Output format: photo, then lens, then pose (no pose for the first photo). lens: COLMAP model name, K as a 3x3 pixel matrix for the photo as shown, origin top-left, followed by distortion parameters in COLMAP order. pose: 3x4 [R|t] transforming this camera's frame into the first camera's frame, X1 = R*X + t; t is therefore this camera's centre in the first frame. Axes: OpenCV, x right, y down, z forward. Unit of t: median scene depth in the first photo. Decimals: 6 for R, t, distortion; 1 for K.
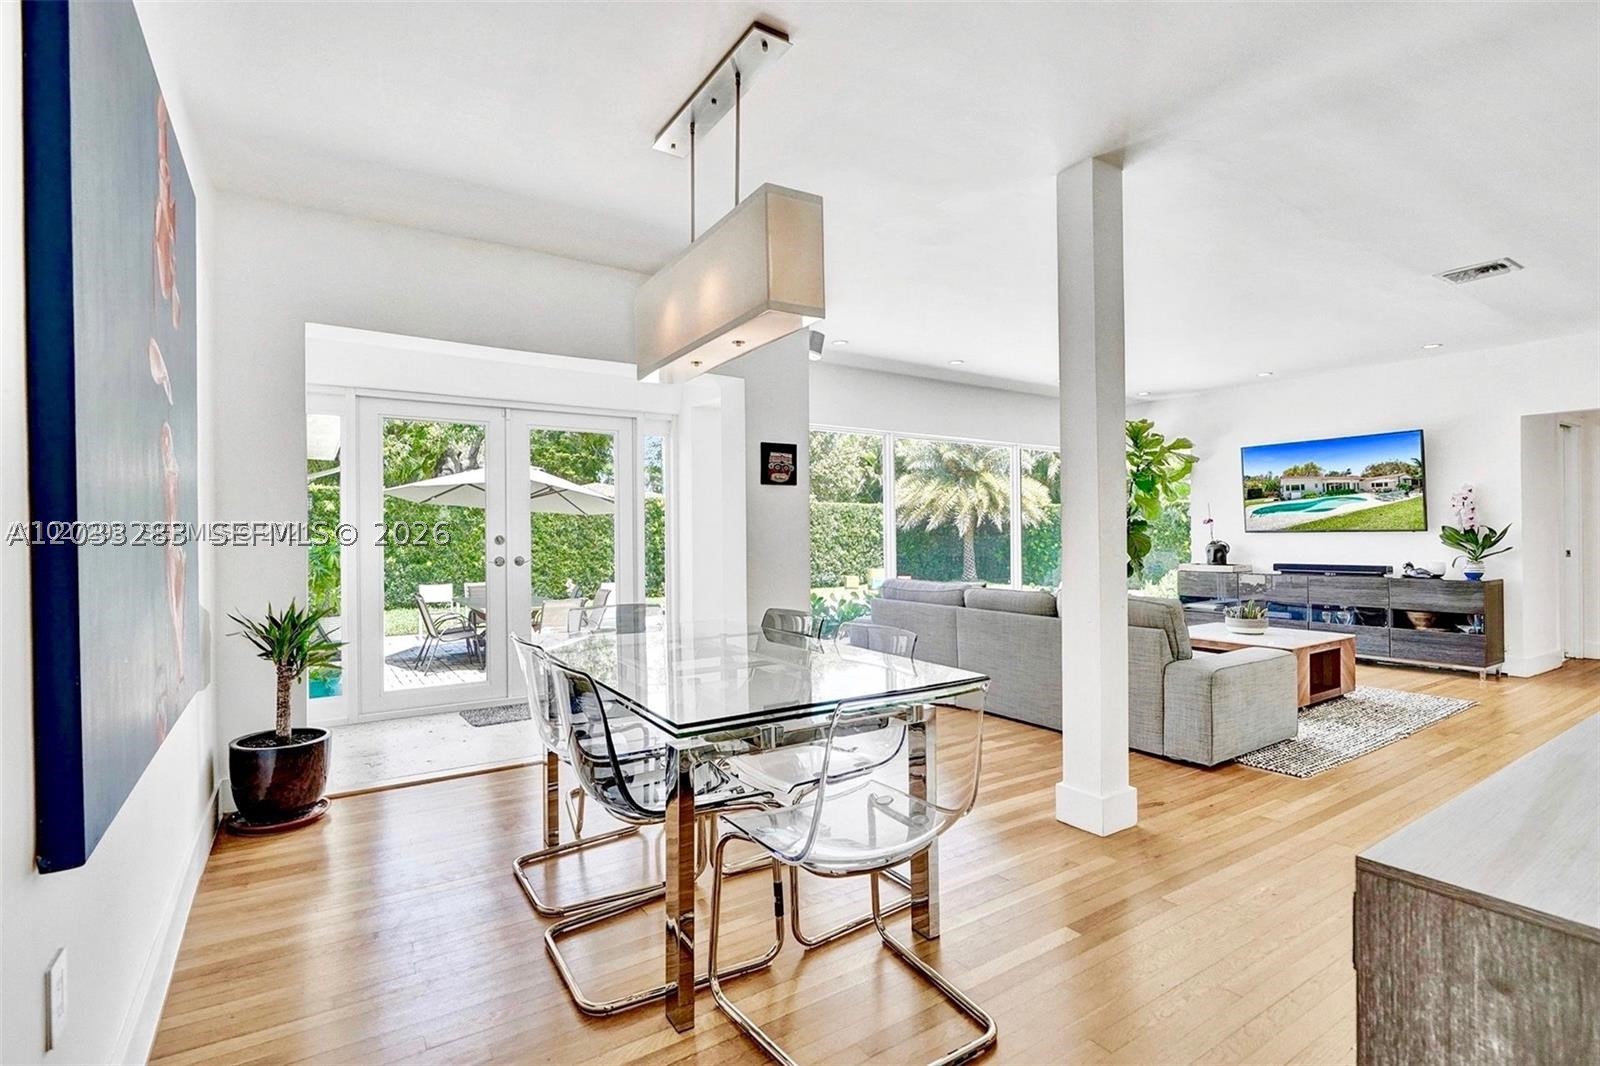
lens RADIAL K [[744.0, 0, 800.0], [0, 744.0, 533.0], [0, 0, 1]] dist [0.001998, 0.000413]
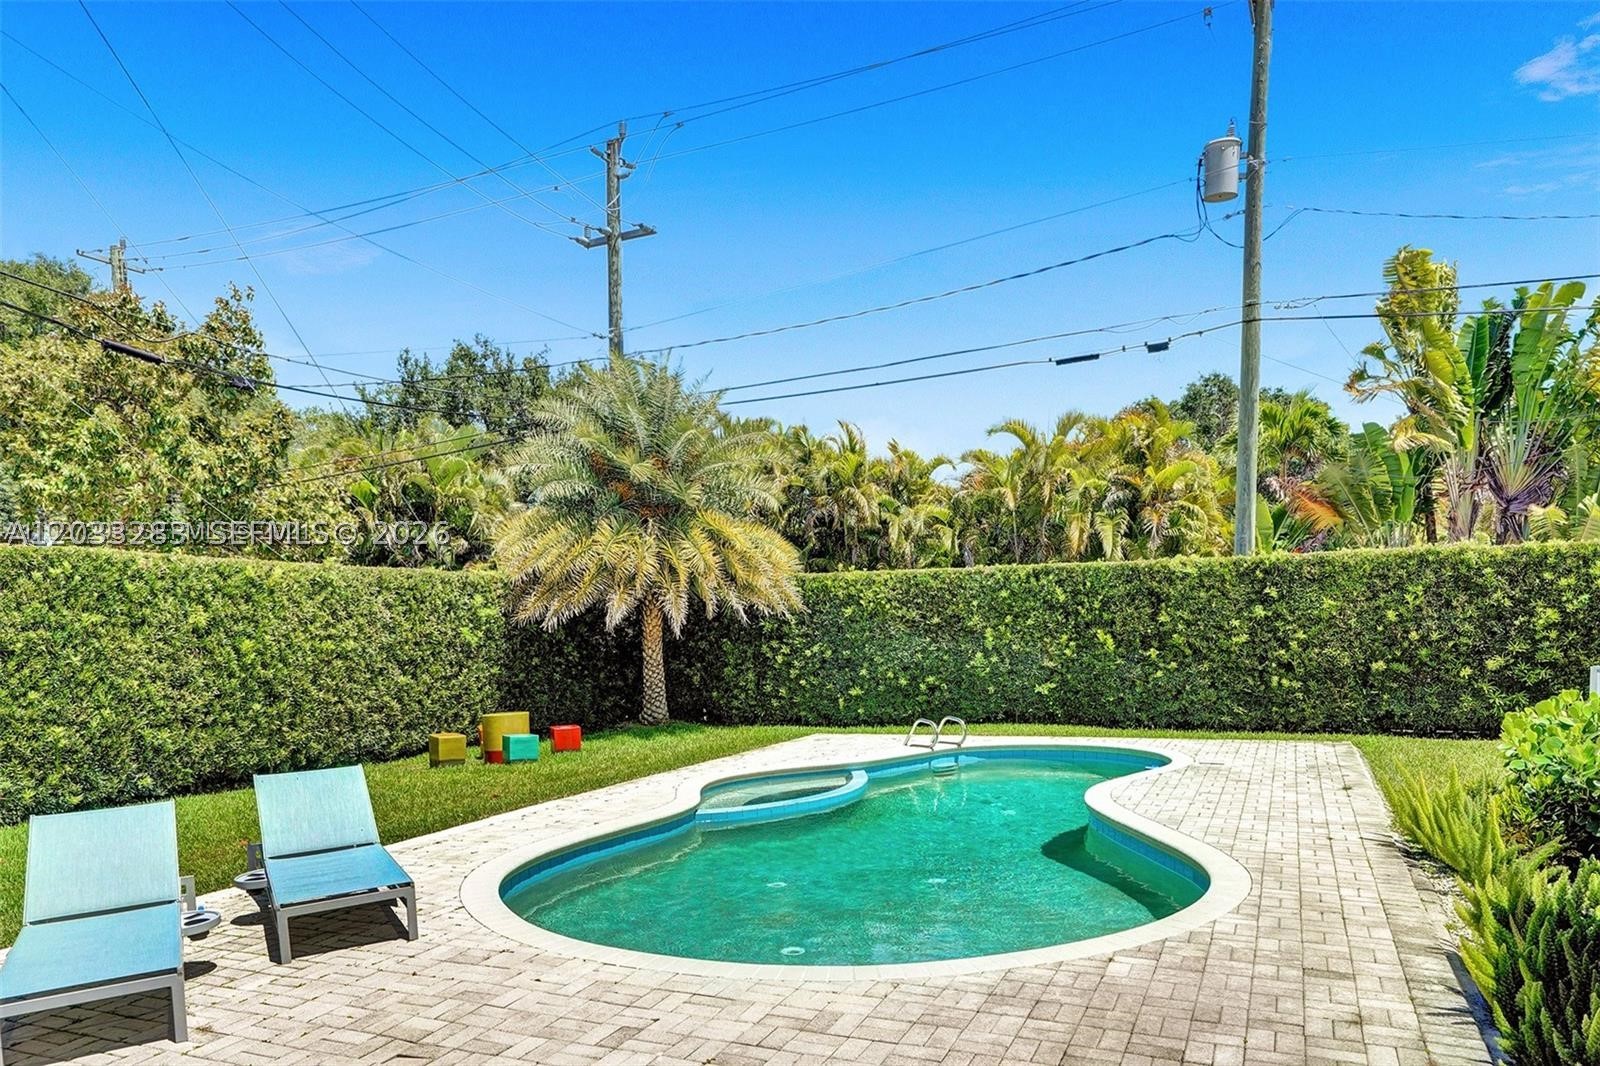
lens RADIAL K [[1076.7, 0, 800.6], [0, 1076.7, 677.2], [0, 0, 1]] dist [0.004552, 0.000364]
pose [[0.849217, -0.043791, 0.526225, -0.138610], [0.021547, 0.998599, 0.048329, -0.002439], [-0.527604, -0.029704, 0.848971, 0.560396]]
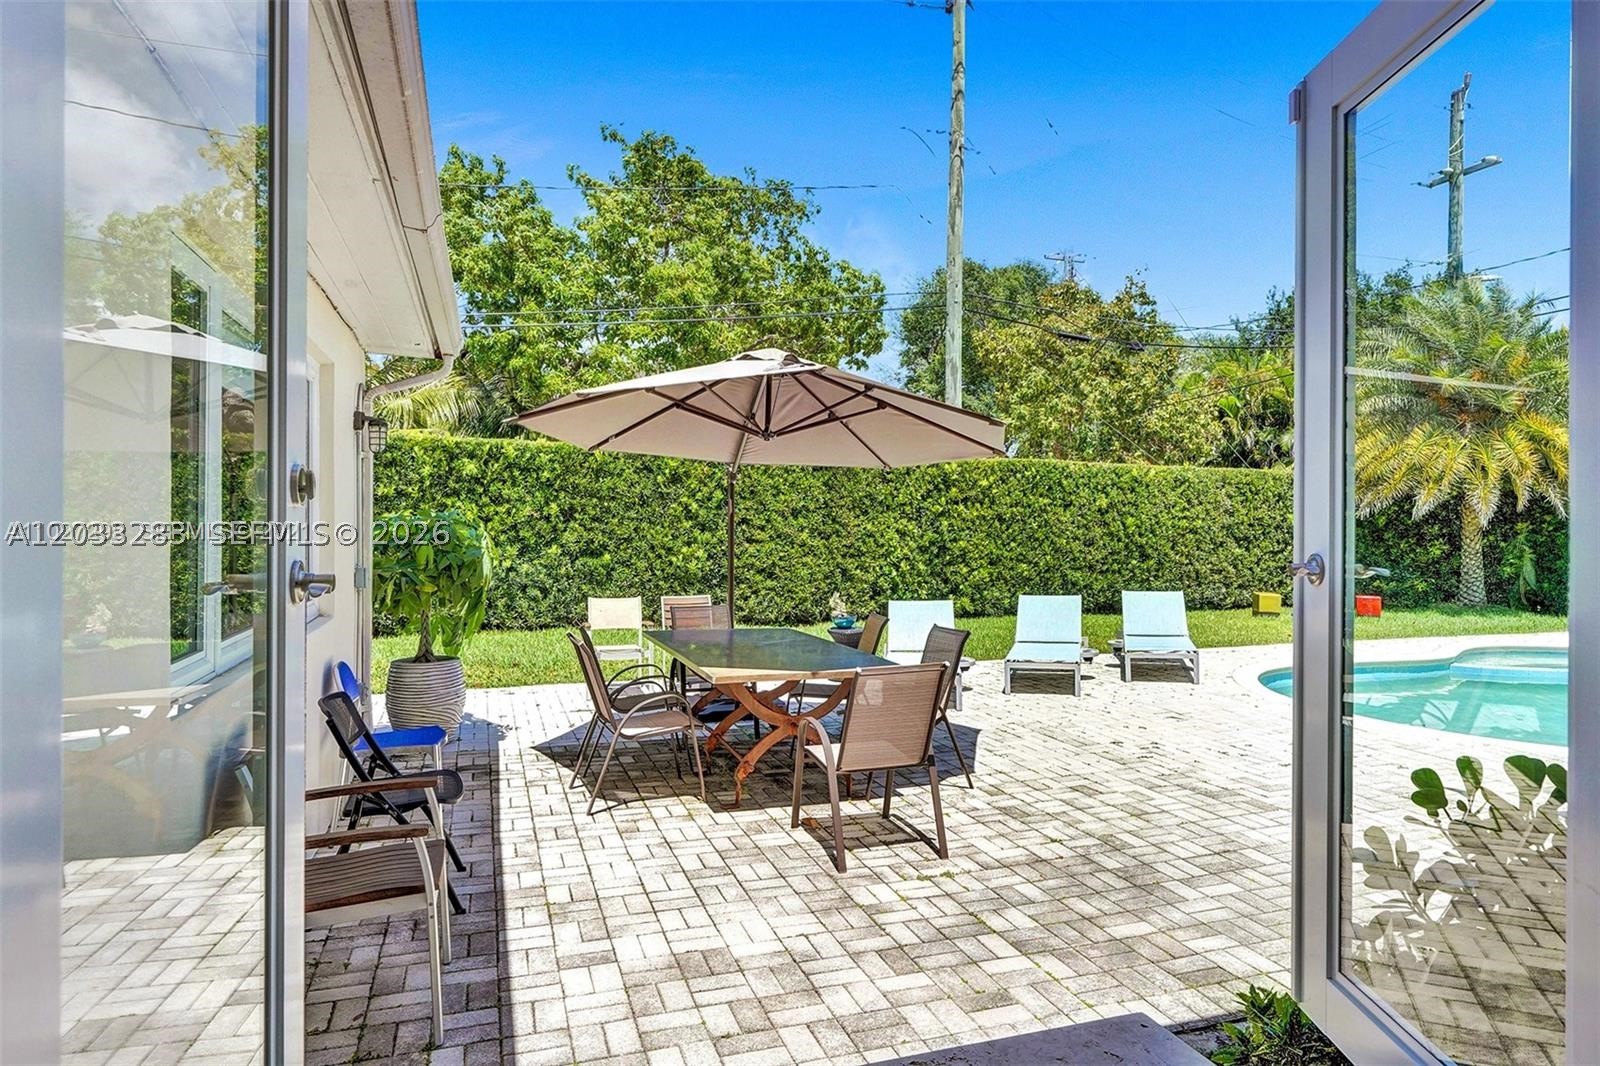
lens RADIAL K [[944.1, 0, 804.8], [0, 944.1, 519.5], [0, 0, 1]] dist [-0.020368, 0.001374]
pose [[0.965602, 0.012440, -0.259727, -0.144522], [-0.011931, 0.999923, 0.003535, 0.003467], [0.259750, -0.000315, 0.965676, 0.305154]]
